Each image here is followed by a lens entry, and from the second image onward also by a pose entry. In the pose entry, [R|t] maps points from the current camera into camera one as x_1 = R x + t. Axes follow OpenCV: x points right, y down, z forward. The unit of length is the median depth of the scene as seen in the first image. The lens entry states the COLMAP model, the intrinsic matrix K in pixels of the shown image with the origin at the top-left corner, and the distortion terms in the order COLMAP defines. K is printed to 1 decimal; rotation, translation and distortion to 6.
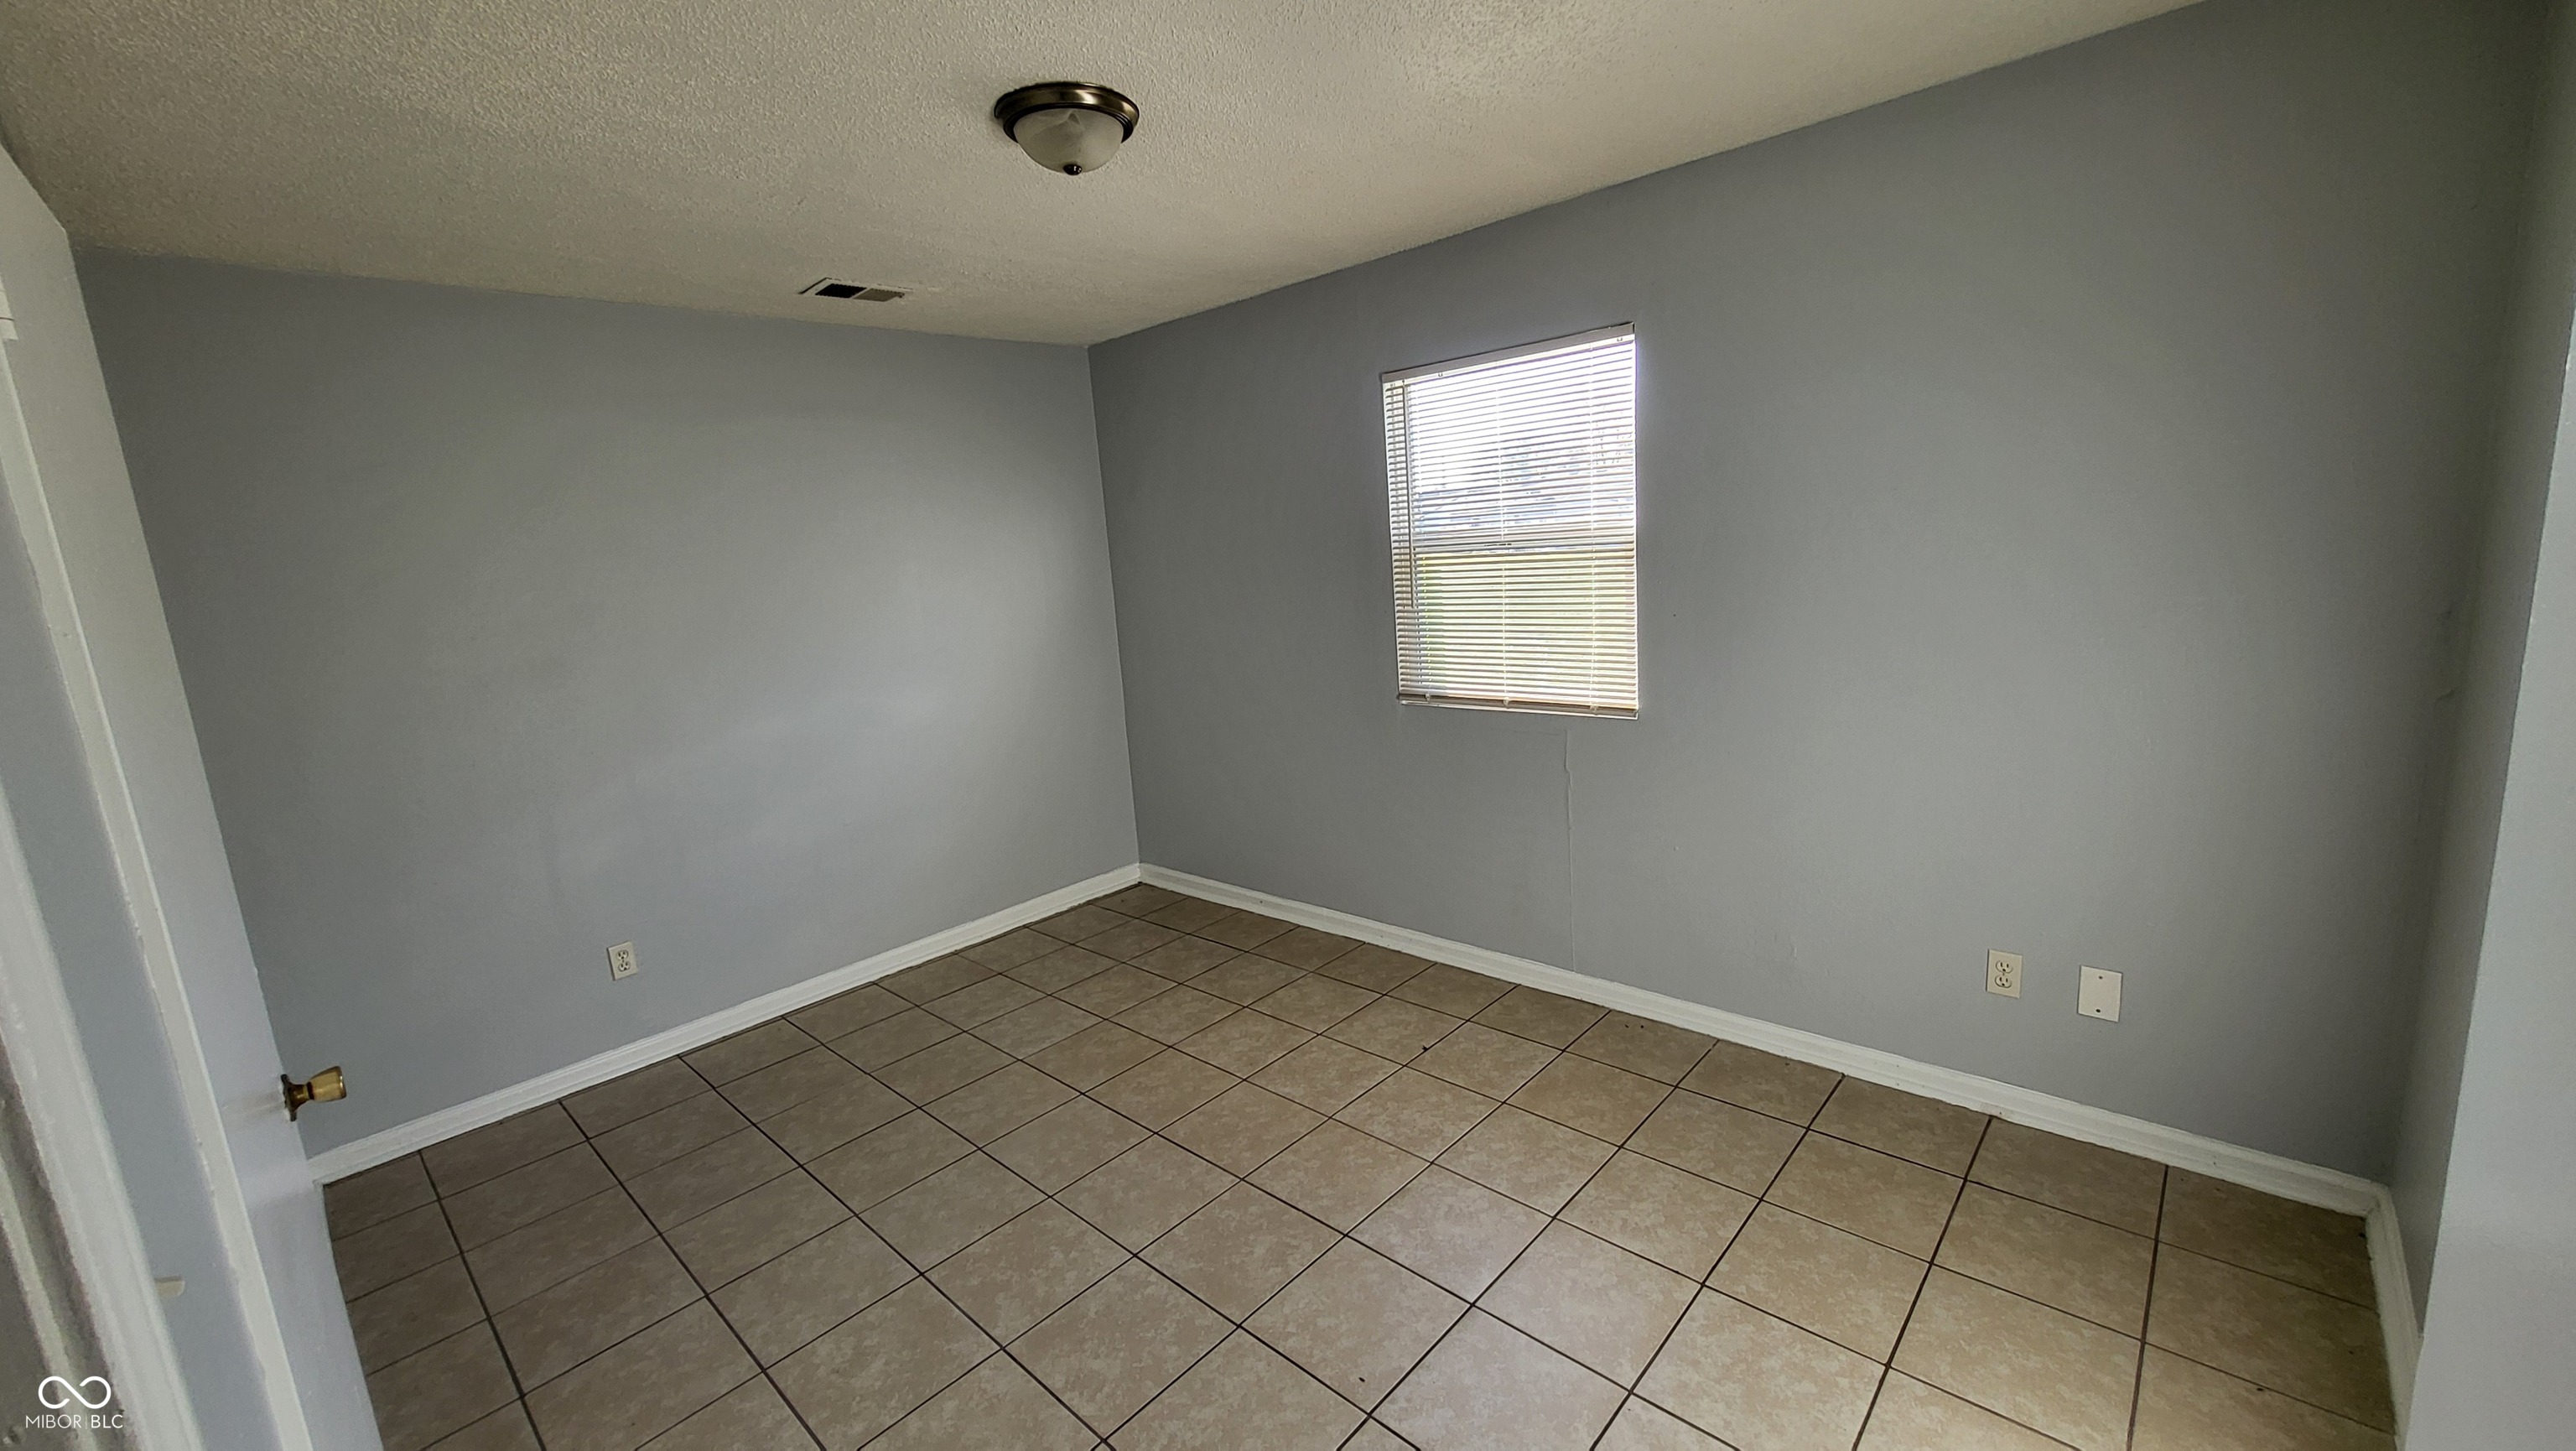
lens RADIAL K [[1015.1, 0, 1283.2], [0, 1015.1, 717.5], [0, 0, 1]] dist [-0.000754, -0.000876]
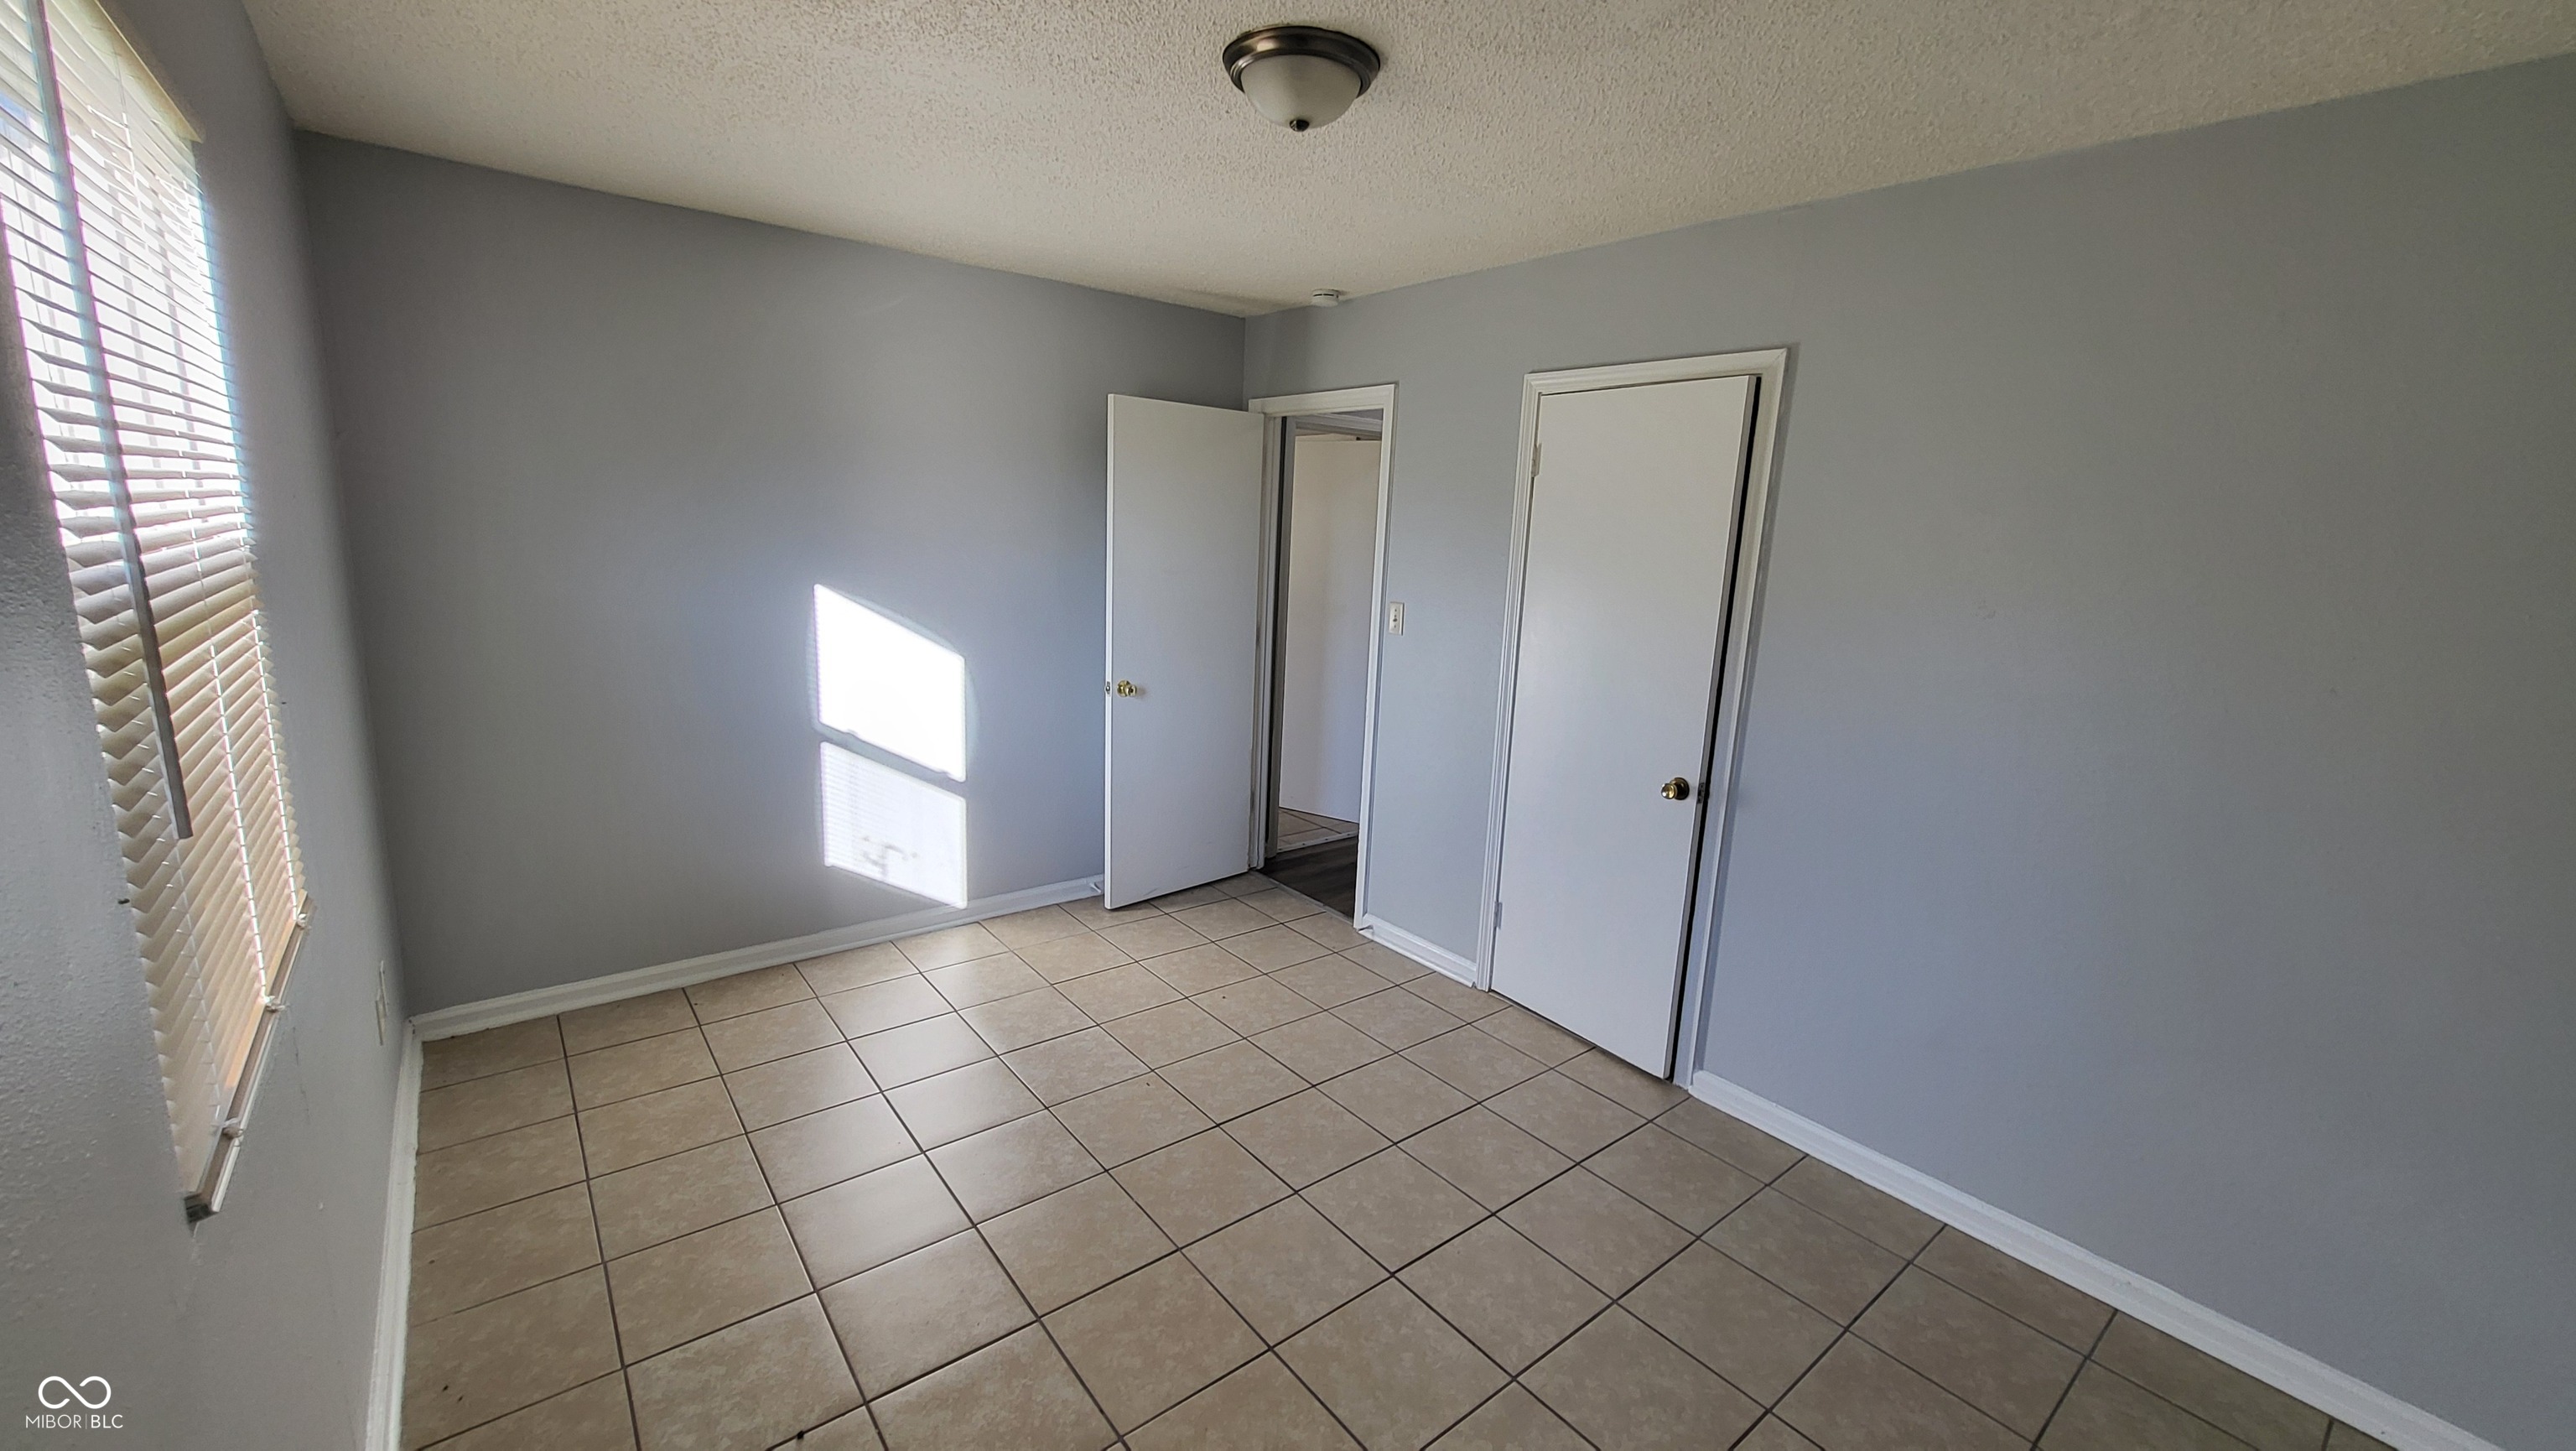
lens RADIAL K [[1015.1, 0, 1284.1], [0, 1015.1, 717.7], [0, 0, 1]] dist [-0.000754, -0.000876]
pose [[-0.989401, -0.000978, 0.145208, -0.274575], [0.050409, 0.935478, 0.349770, -0.309857], [-0.136180, 0.353382, -0.925514, 1.728505]]
